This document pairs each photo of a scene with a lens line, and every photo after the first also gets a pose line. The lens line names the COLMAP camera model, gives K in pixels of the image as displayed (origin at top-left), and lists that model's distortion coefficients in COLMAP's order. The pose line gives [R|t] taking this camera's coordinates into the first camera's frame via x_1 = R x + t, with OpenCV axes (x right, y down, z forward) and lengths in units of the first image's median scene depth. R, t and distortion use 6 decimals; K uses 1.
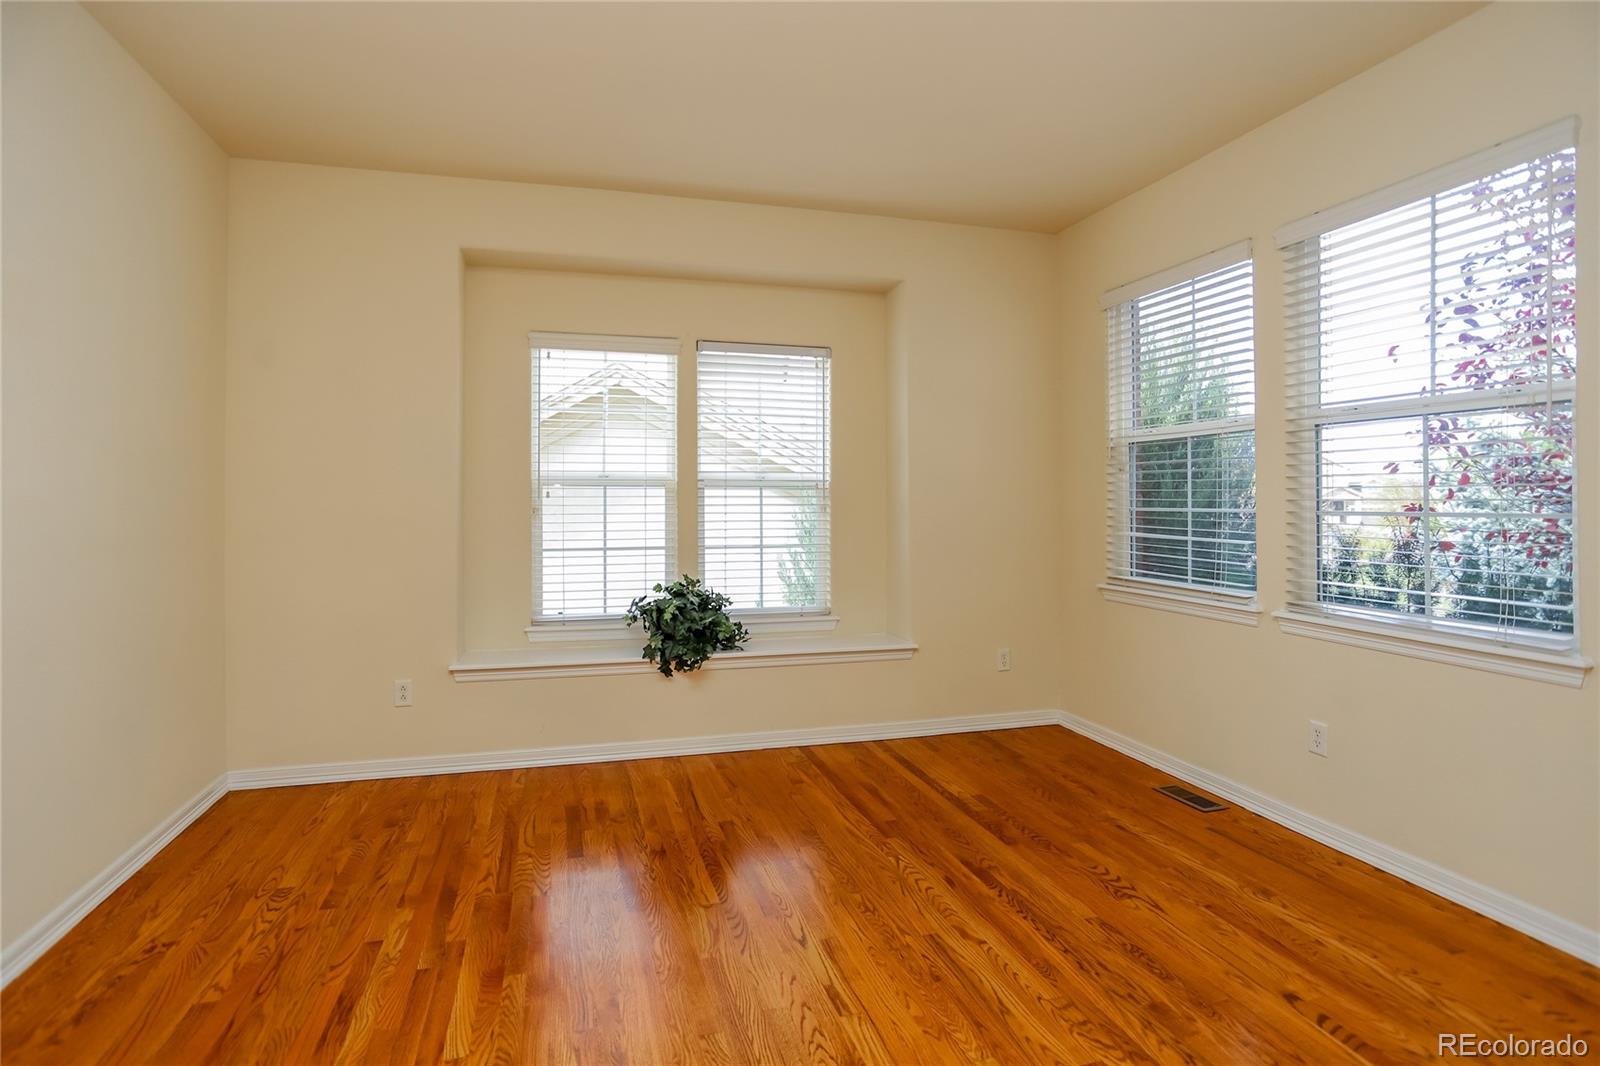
lens RADIAL K [[836.3, 0, 795.5], [0, 836.3, 527.0], [0, 0, 1]] dist [-0.001782, 0.001039]
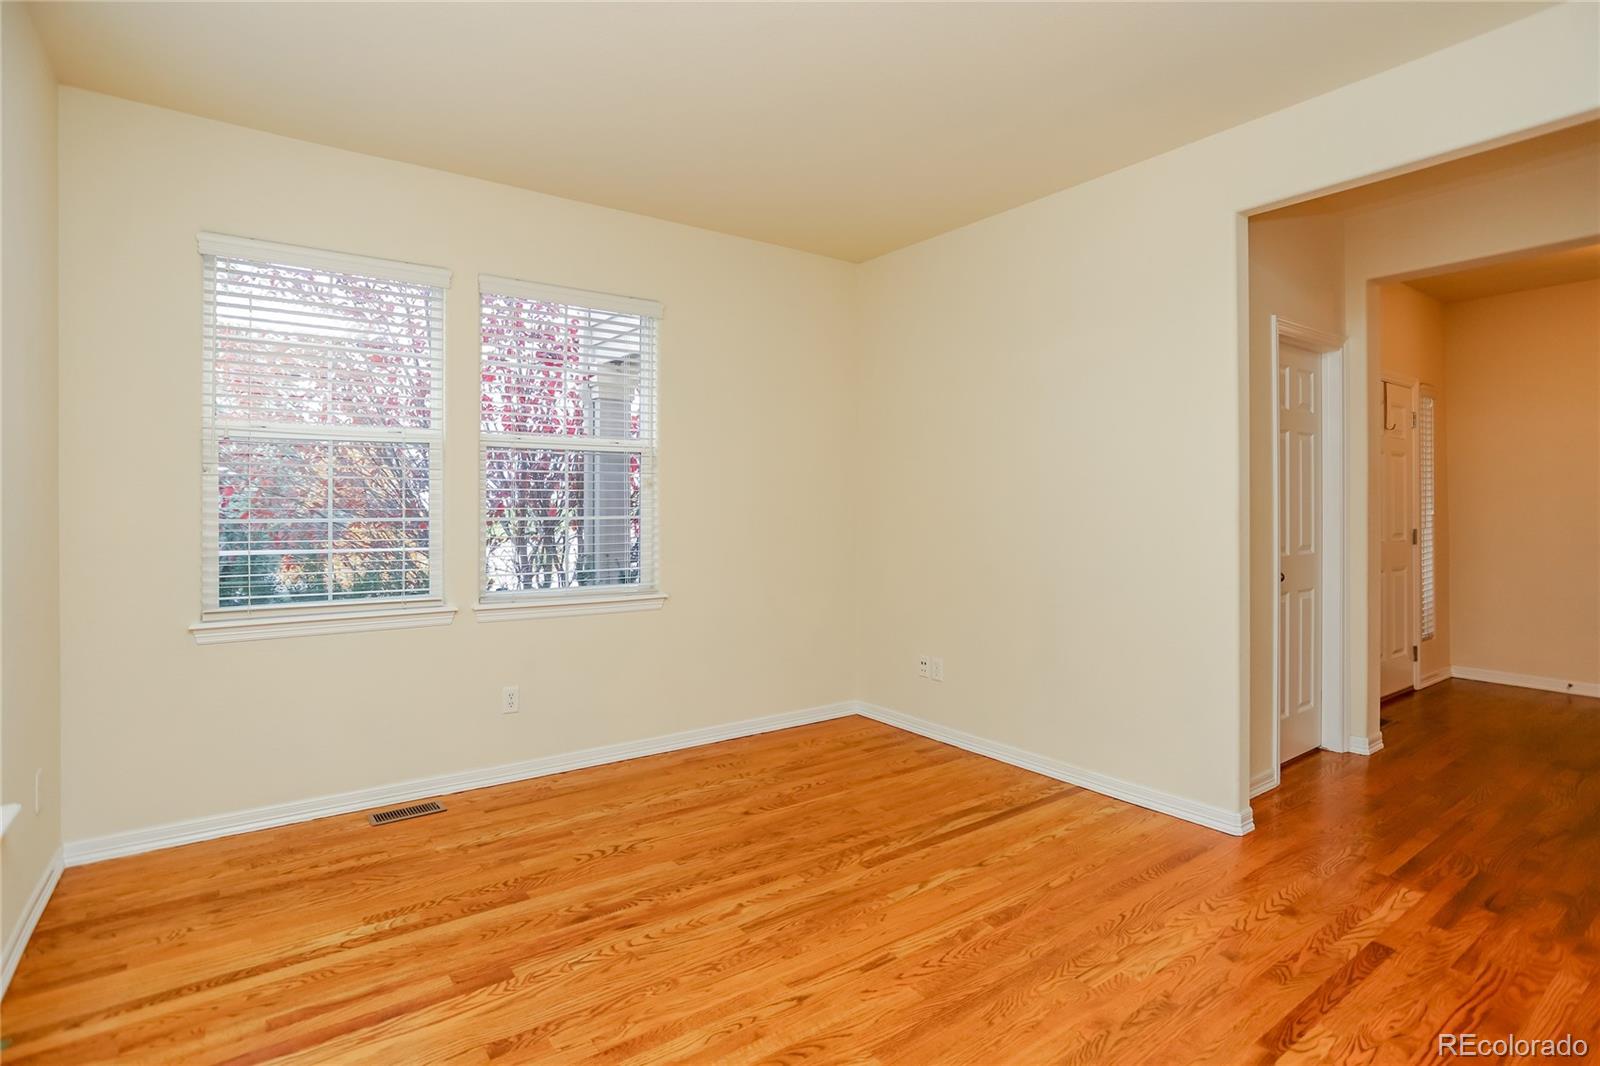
lens RADIAL K [[795.3, 0, 769.0], [0, 795.3, 503.0], [0, 0, 1]] dist [-0.051004, 0.023484]
pose [[-0.340096, 0.007142, 0.940364, -0.663964], [0.034115, 0.999407, 0.004748, -0.035207], [-0.939772, 0.033695, -0.340138, 1.114113]]
